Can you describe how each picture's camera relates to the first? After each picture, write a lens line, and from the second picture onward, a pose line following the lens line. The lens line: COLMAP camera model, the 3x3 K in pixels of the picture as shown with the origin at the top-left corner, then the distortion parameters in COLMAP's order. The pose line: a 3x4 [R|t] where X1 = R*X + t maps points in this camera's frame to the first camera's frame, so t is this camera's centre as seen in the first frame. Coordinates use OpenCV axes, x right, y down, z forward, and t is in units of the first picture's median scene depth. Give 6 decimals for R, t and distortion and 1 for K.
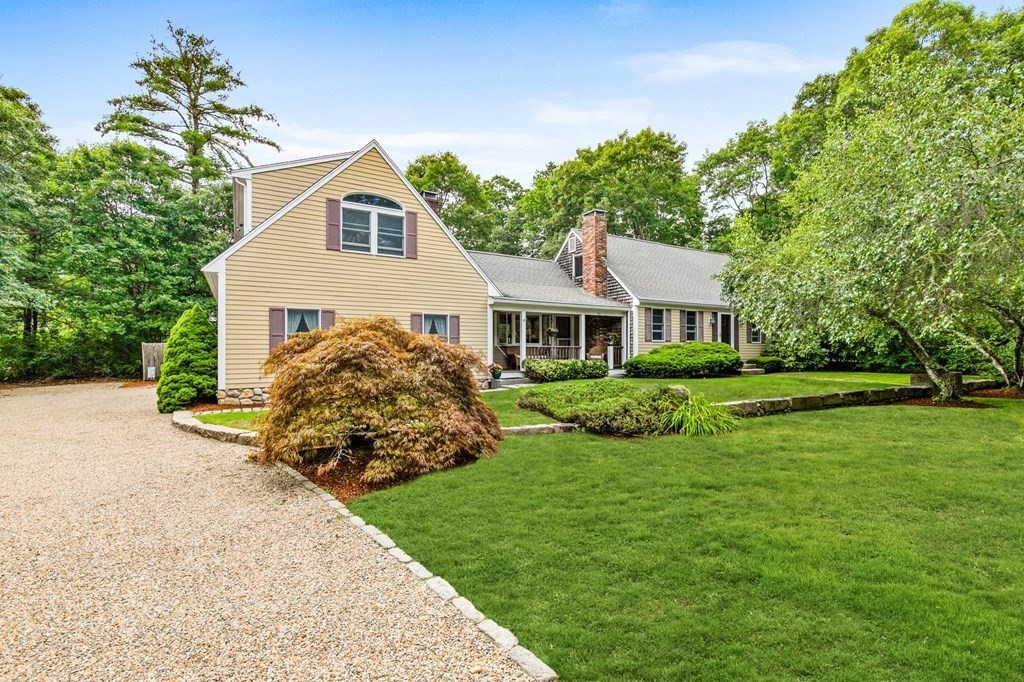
lens RADIAL K [[470.2, 0, 515.3], [0, 470.2, 344.0], [0, 0, 1]] dist [0.001917, -0.001486]
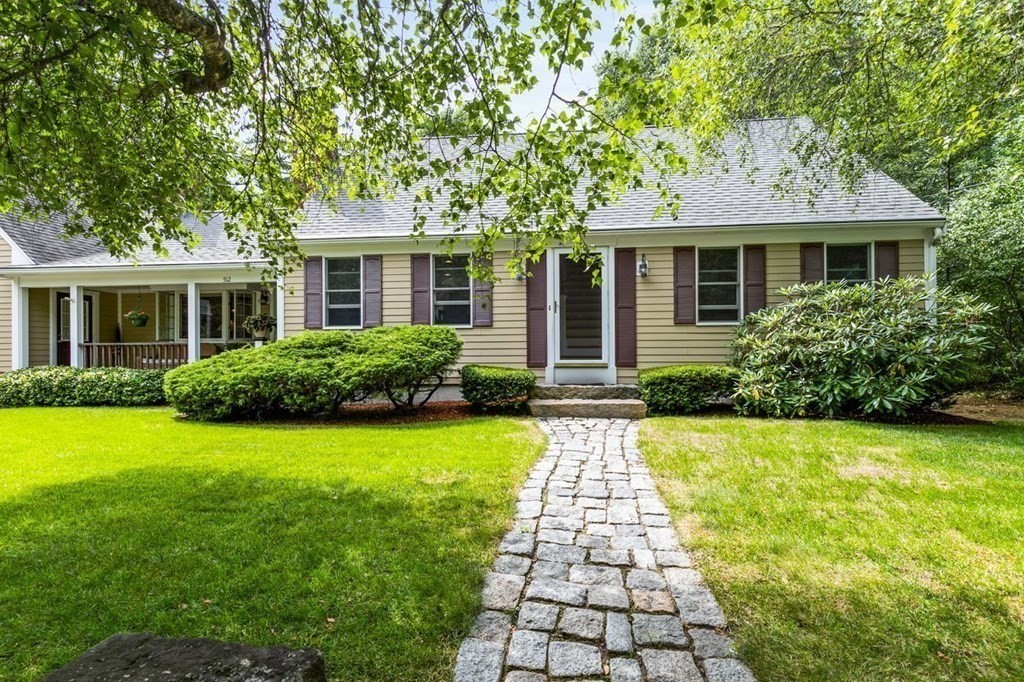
lens RADIAL K [[470.2, 0, 510.2], [0, 470.2, 341.8], [0, 0, 1]] dist [0.001917, -0.001486]
pose [[0.805643, -0.010448, -0.592309, 0.698294], [0.019184, 0.999780, 0.008458, 0.006037], [0.592090, -0.018177, 0.805667, 0.719645]]
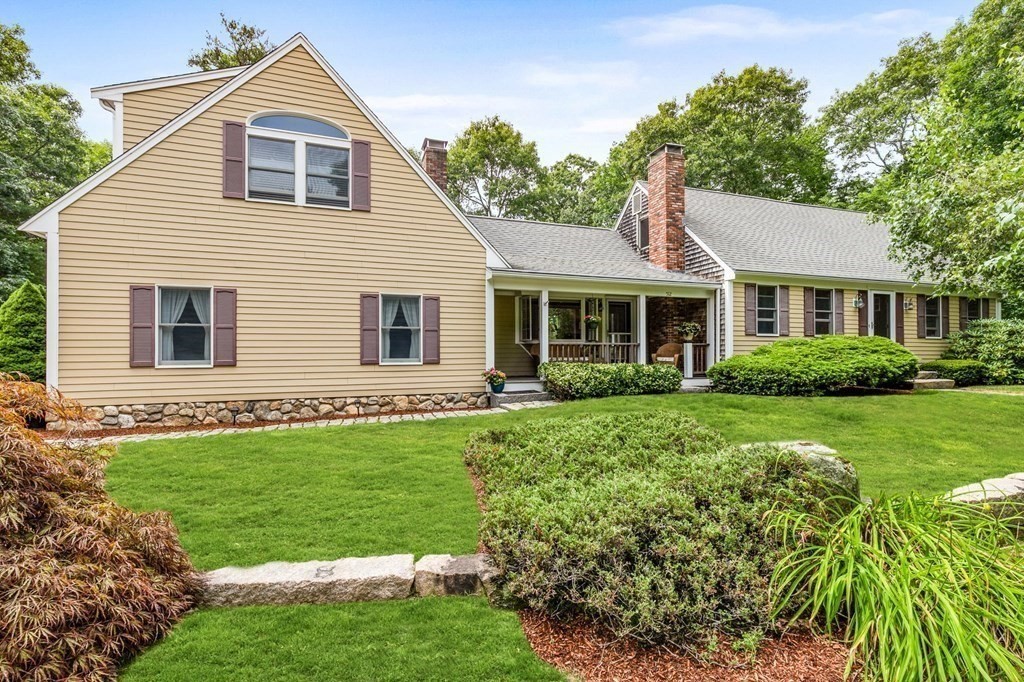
lens RADIAL K [[470.2, 0, 510.0], [0, 470.2, 346.5], [0, 0, 1]] dist [0.001917, -0.001486]
pose [[0.978431, -0.002937, -0.206551, 0.089807], [0.003608, 0.999989, 0.002869, 0.006215], [0.206540, -0.003552, 0.978432, 0.288801]]
